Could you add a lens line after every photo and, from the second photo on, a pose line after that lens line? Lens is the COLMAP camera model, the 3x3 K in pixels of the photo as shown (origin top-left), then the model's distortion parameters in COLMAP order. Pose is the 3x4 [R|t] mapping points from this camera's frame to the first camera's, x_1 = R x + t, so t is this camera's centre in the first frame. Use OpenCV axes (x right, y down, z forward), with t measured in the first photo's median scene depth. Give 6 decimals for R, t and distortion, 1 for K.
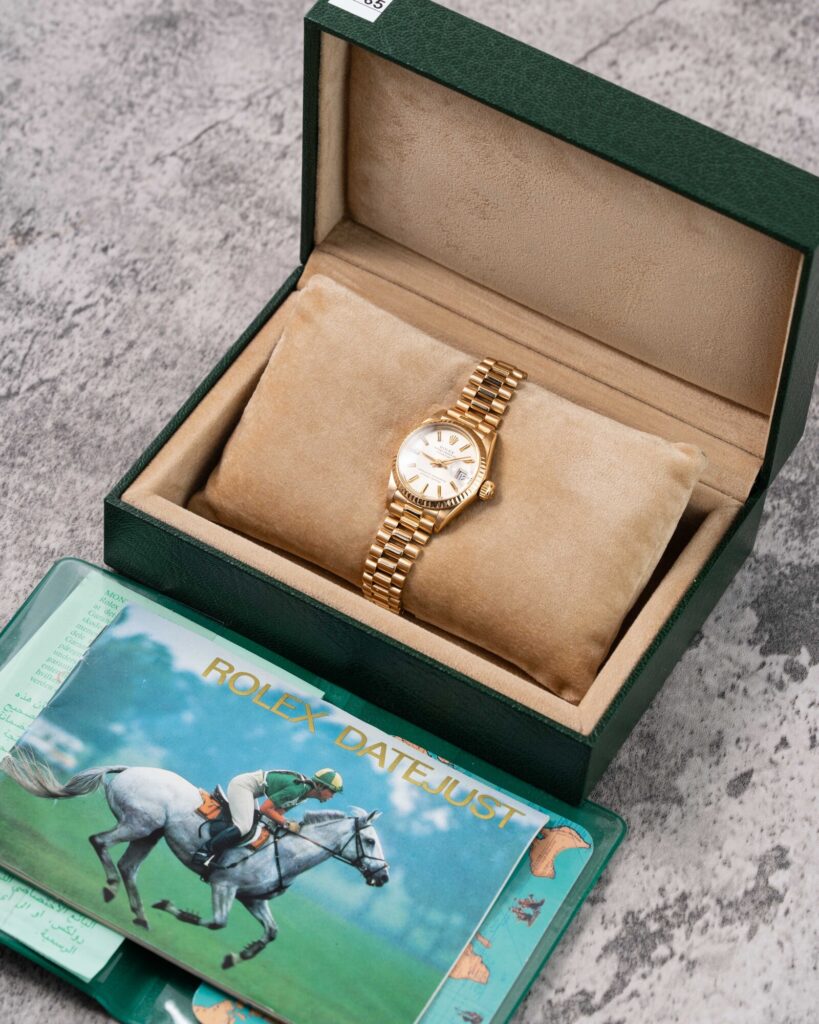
lens RADIAL K [[4829.8, 0, 409.4], [0, 4829.8, 511.6], [0, 0, 1]] dist [-0.051557, 0.000000]
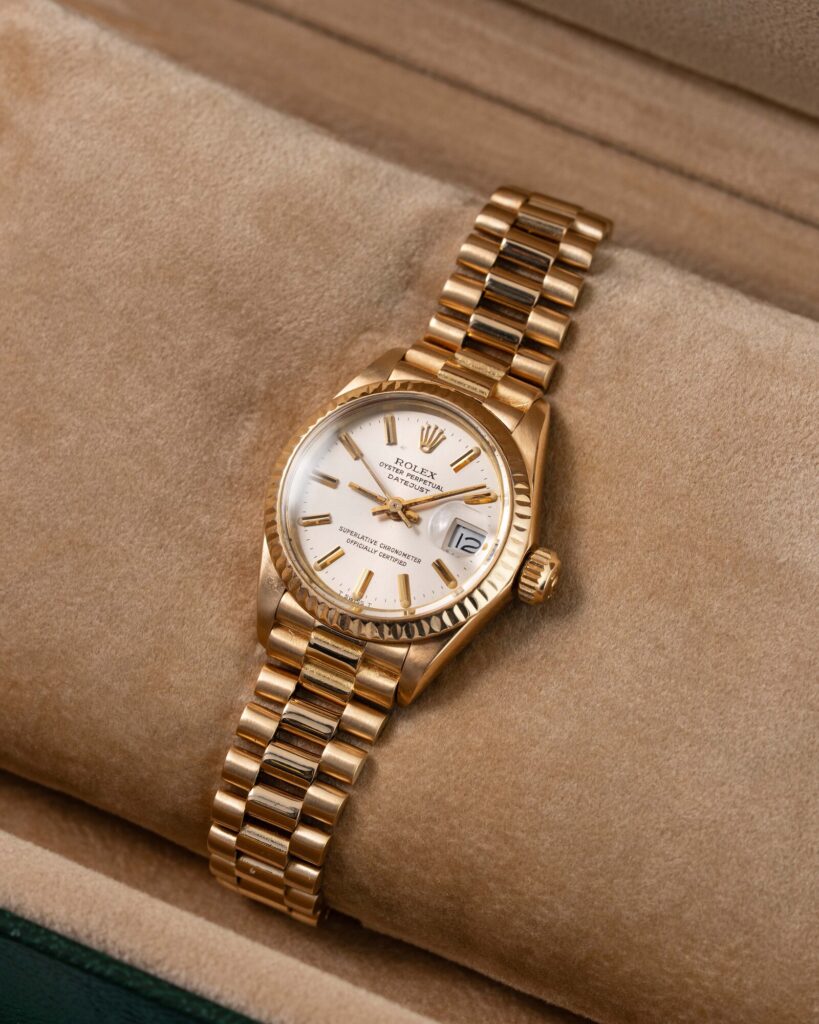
lens RADIAL K [[4829.8, 0, 409.3], [0, 4829.8, 511.6], [0, 0, 1]] dist [-0.051557, 0.000000]
pose [[0.995707, -0.083592, 0.039760, -0.007055], [0.078855, 0.990949, 0.108633, -0.048103], [-0.048480, -0.105031, 0.993287, 0.645665]]
